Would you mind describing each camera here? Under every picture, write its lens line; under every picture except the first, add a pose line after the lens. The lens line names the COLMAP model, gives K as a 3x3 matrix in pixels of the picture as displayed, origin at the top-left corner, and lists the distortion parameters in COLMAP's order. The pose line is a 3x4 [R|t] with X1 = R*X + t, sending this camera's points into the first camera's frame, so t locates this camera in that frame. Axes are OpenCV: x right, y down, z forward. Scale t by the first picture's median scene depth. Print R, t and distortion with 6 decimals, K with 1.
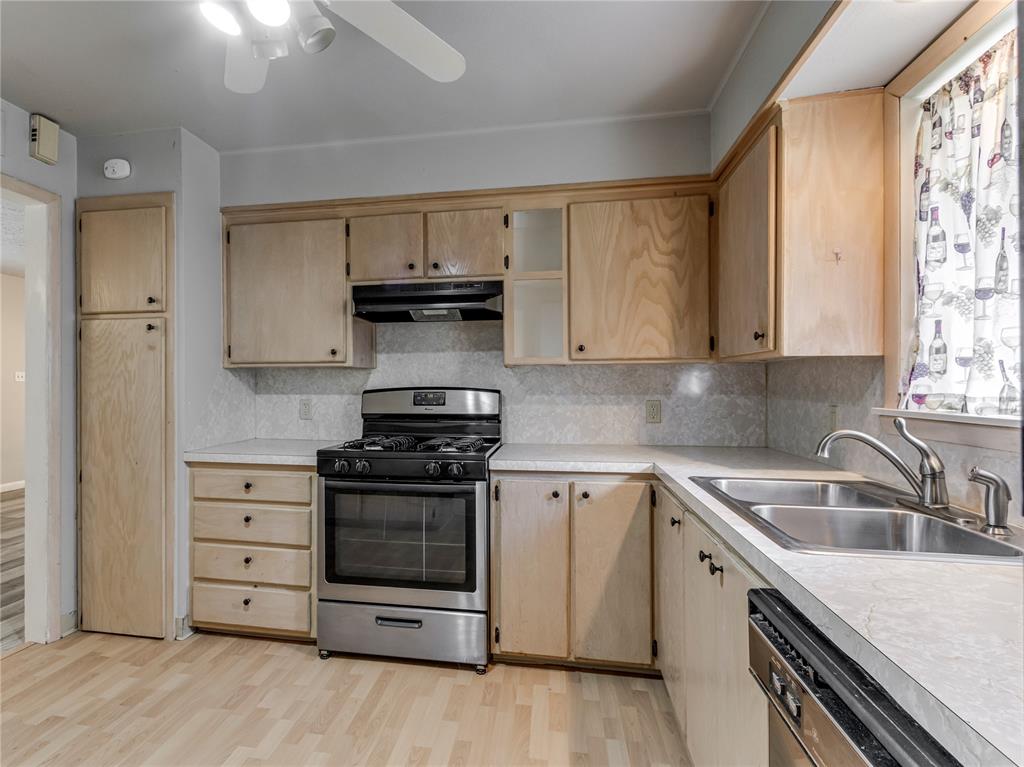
lens RADIAL K [[537.5, 0, 472.0], [0, 537.5, 385.8], [0, 0, 1]] dist [0.000910, -0.001622]
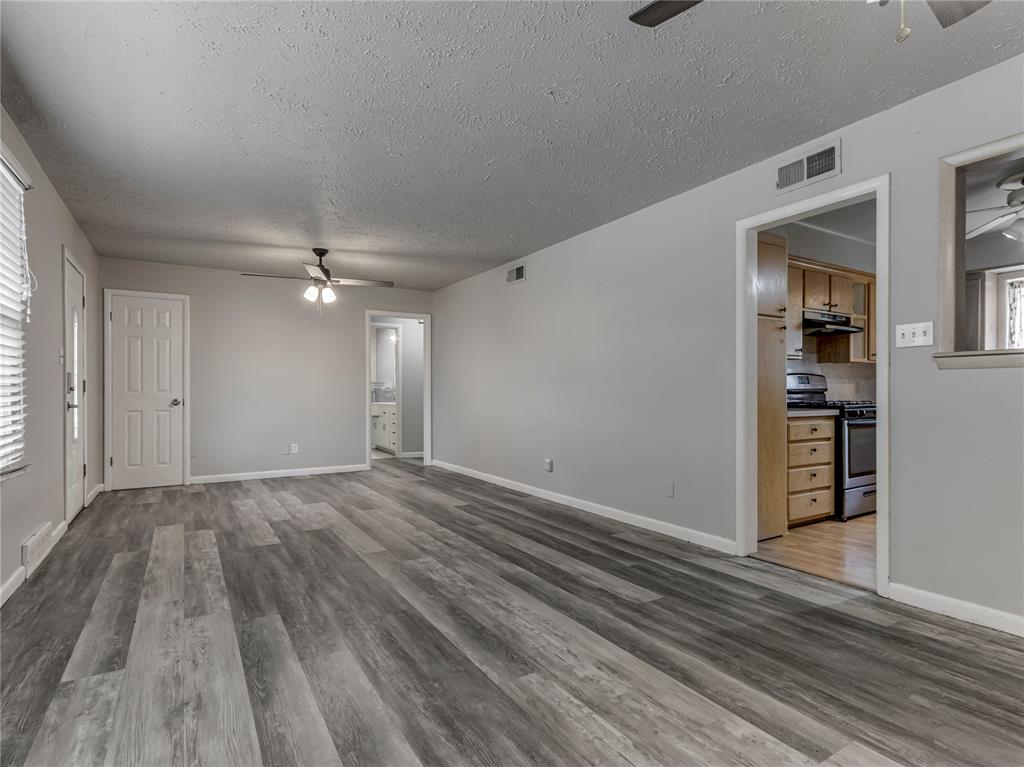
lens RADIAL K [[537.5, 0, 552.1], [0, 537.5, 395.3], [0, 0, 1]] dist [0.000910, -0.001622]
pose [[0.721475, -0.006172, 0.692413, -2.128117], [0.001826, 0.999974, 0.007010, 0.068518], [-0.692438, -0.003793, 0.721468, 0.371607]]
